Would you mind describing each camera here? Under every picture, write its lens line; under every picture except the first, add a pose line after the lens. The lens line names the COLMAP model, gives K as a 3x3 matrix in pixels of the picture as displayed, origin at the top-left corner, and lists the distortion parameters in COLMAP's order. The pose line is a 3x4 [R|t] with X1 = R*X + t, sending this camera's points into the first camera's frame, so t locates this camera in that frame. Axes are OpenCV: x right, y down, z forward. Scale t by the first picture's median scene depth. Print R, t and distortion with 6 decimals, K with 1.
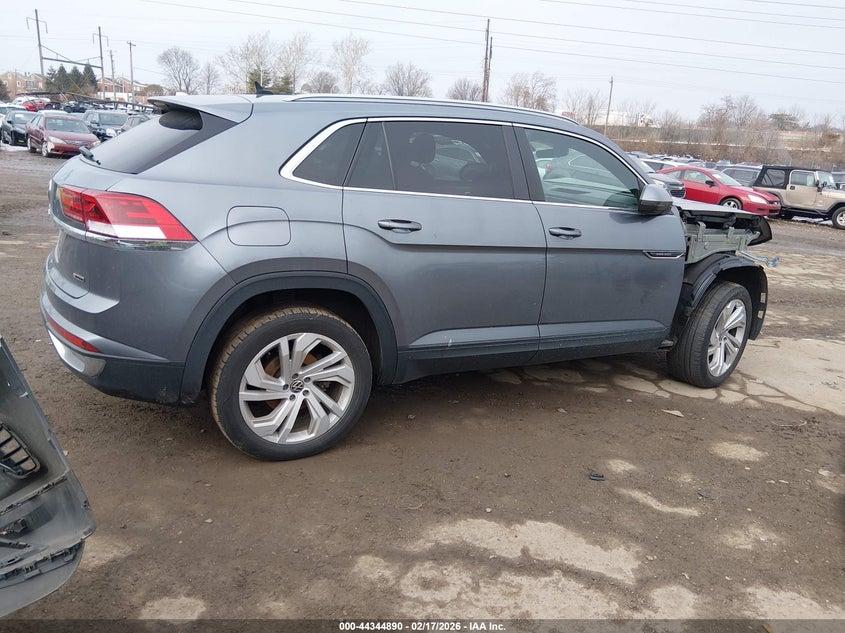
lens RADIAL K [[642.0, 0, 422.5], [0, 642.0, 316.5], [0, 0, 1]] dist [0.007100, 0.002217]
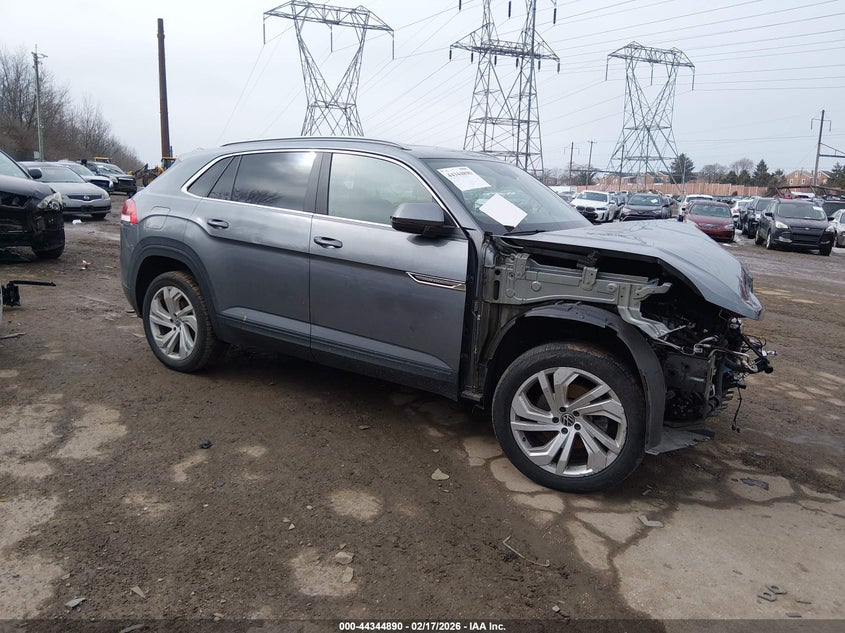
lens RADIAL K [[687.1, 0, 422.5], [0, 687.1, 316.5], [0, 0, 1]] dist [-0.004903, -0.005243]
pose [[0.441662, 0.145544, -0.885297, 1.352469], [-0.222706, 0.973655, 0.048965, -0.104125], [0.869101, 0.175535, 0.462440, 0.638341]]
